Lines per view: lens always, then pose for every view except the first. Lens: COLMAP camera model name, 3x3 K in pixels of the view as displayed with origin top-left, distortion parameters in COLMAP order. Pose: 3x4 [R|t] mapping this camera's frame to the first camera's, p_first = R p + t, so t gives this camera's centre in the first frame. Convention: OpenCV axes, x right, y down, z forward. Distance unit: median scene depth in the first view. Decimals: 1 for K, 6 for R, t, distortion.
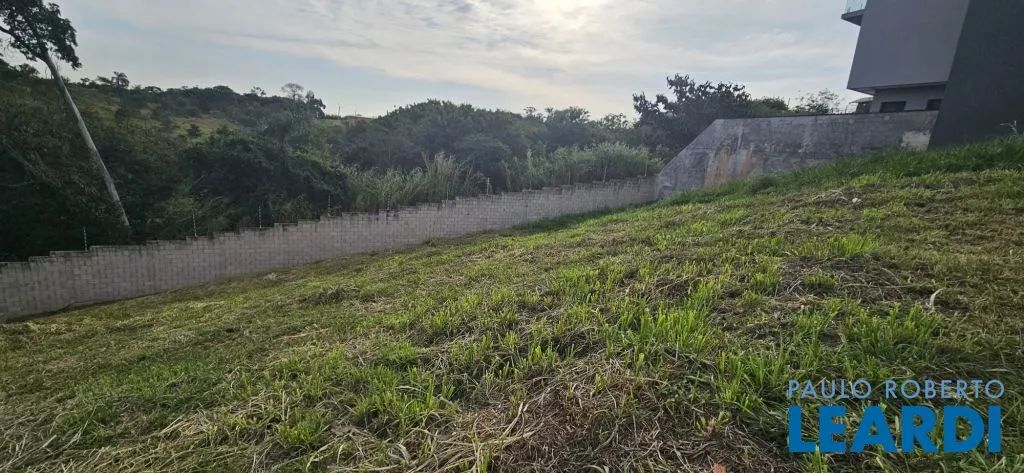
lens RADIAL K [[423.3, 0, 512.0], [0, 423.3, 236.5], [0, 0, 1]] dist [-0.003965, -0.000141]
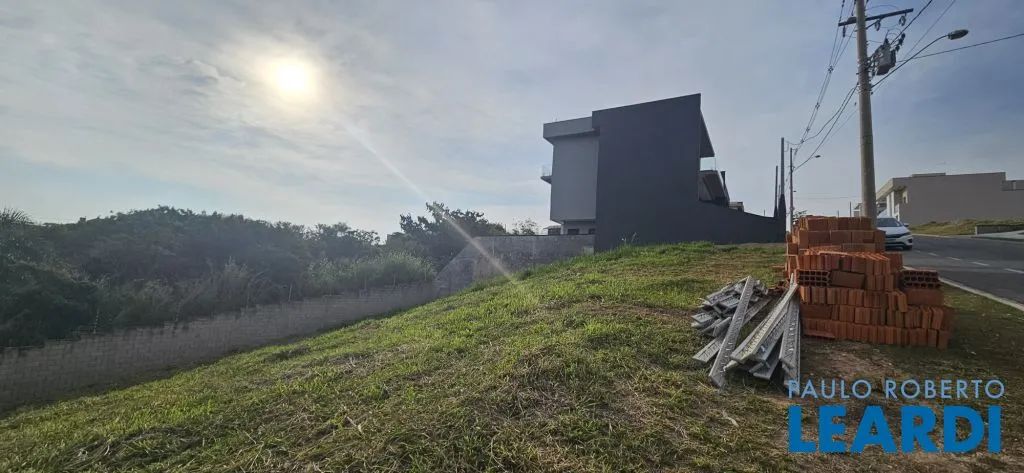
lens RADIAL K [[423.3, 0, 512.0], [0, 423.3, 236.5], [0, 0, 1]] dist [-0.003965, -0.000141]
pose [[0.827524, 0.029230, 0.560669, -0.130433], [0.121794, 0.965516, -0.230099, 0.036425], [-0.548060, 0.258699, 0.795428, -0.107905]]
